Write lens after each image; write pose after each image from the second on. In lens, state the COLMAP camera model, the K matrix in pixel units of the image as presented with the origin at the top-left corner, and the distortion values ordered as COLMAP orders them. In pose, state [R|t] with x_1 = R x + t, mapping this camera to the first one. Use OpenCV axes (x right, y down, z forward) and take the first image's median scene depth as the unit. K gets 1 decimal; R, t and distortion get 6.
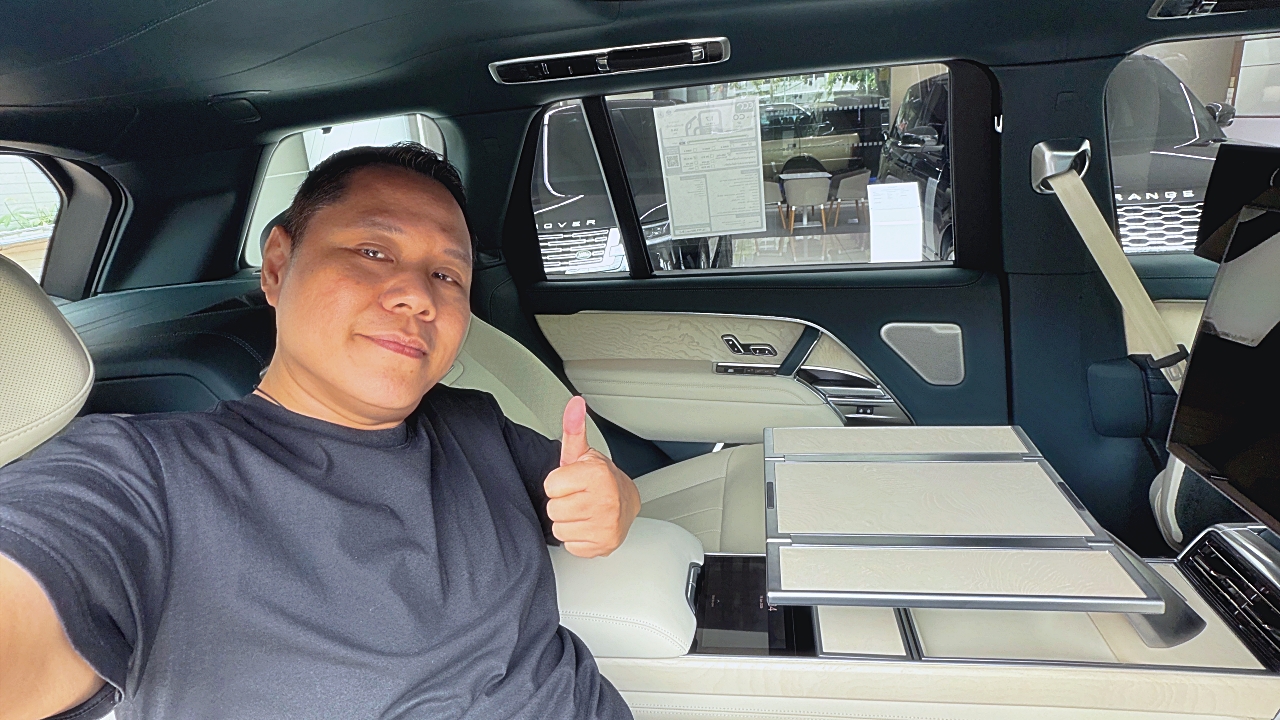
lens RADIAL K [[730.8, 0, 640.0], [0, 730.8, 360.0], [0, 0, 1]] dist [0.001089, 0.000310]
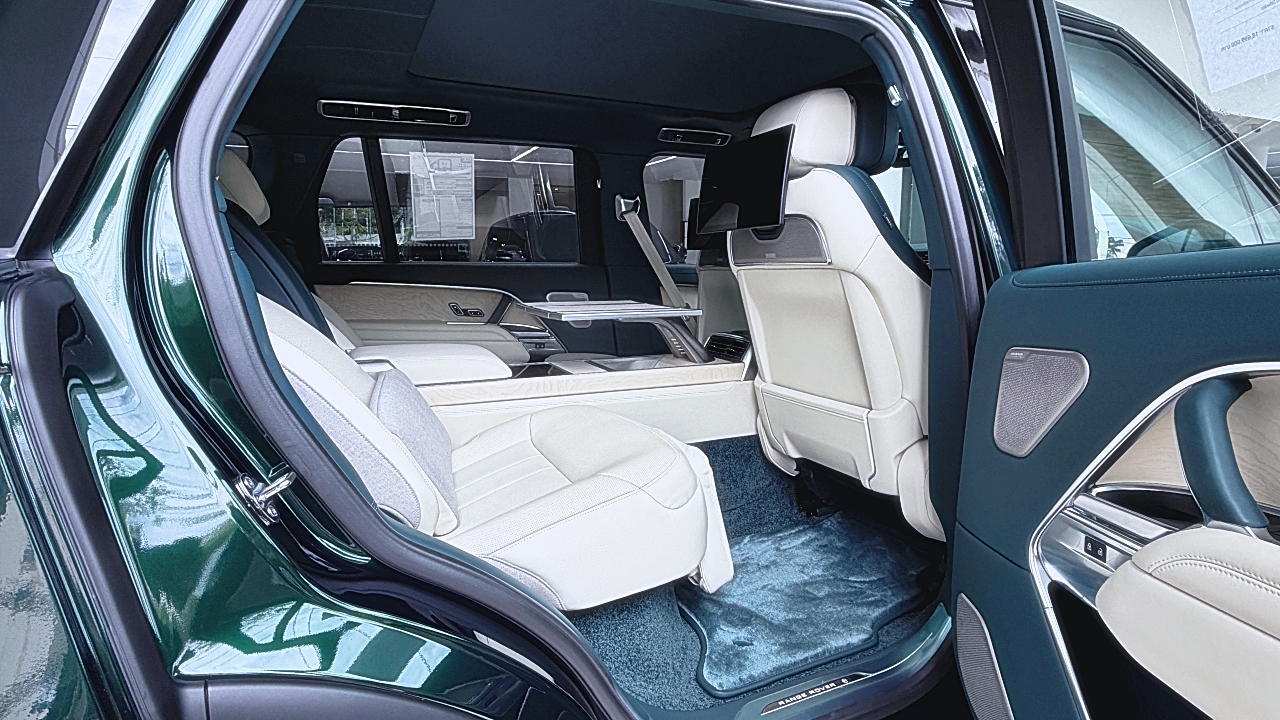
lens RADIAL K [[651.9, 0, 640.0], [0, 651.9, 360.0], [0, 0, 1]] dist [-0.001428, 0.000573]
pose [[0.830695, -0.013543, 0.556563, -0.336142], [0.112285, 0.983236, -0.143665, 0.343254], [-0.545287, 0.181836, 0.818289, -0.341456]]
